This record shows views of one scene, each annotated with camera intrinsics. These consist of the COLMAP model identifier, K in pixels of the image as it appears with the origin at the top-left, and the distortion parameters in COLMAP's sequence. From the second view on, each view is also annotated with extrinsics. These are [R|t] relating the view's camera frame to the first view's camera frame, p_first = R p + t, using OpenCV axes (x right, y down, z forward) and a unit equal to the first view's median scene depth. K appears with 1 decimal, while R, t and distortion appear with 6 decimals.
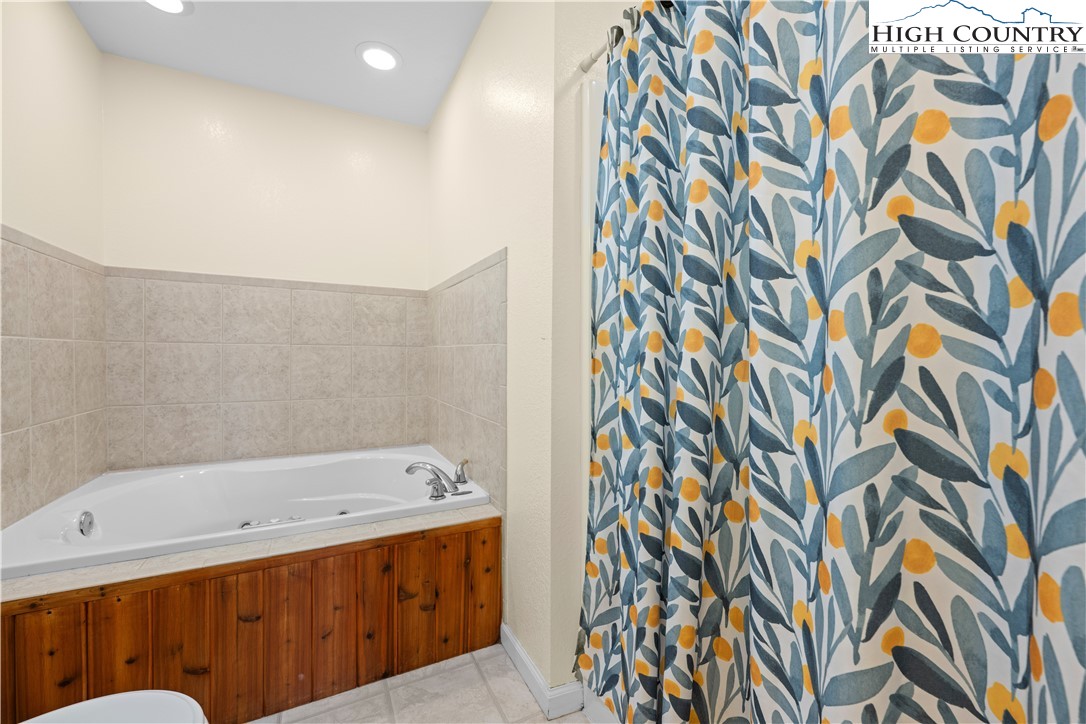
lens RADIAL K [[436.5, 0, 549.3], [0, 436.5, 358.5], [0, 0, 1]] dist [-0.000716, 0.000030]
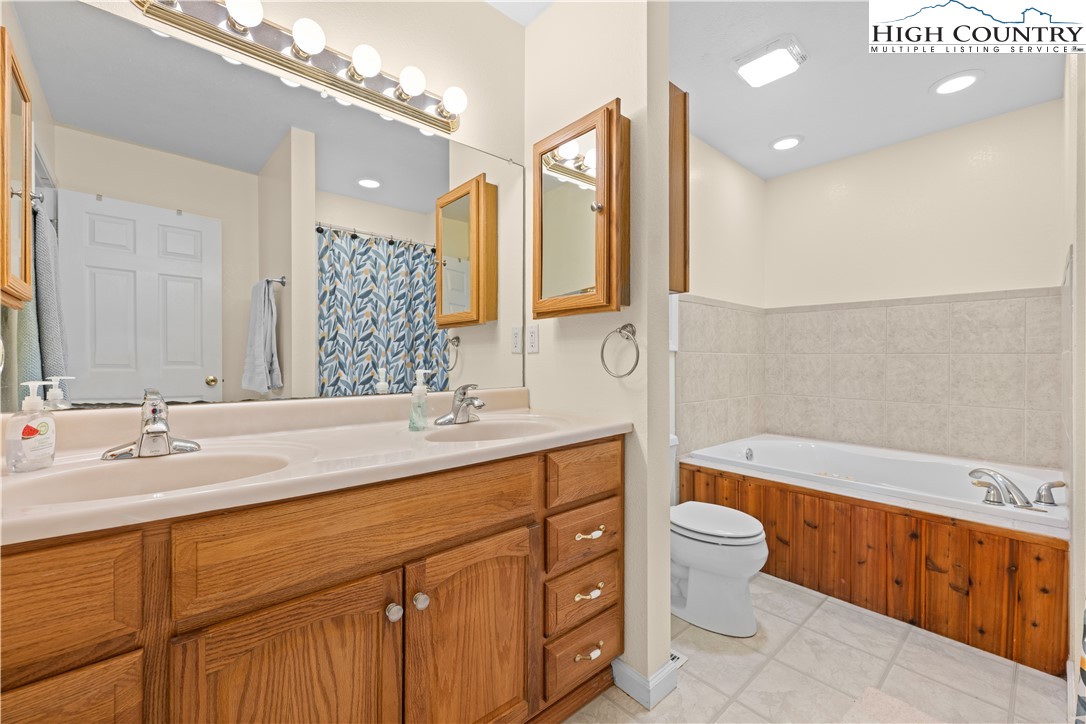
lens RADIAL K [[436.5, 0, 546.8], [0, 436.5, 361.3], [0, 0, 1]] dist [-0.000716, 0.000030]
pose [[0.248203, -0.000664, -0.968708, 0.508314], [-0.011780, 0.999924, -0.003704, 0.004983], [0.968637, 0.012330, 0.248176, -0.284816]]
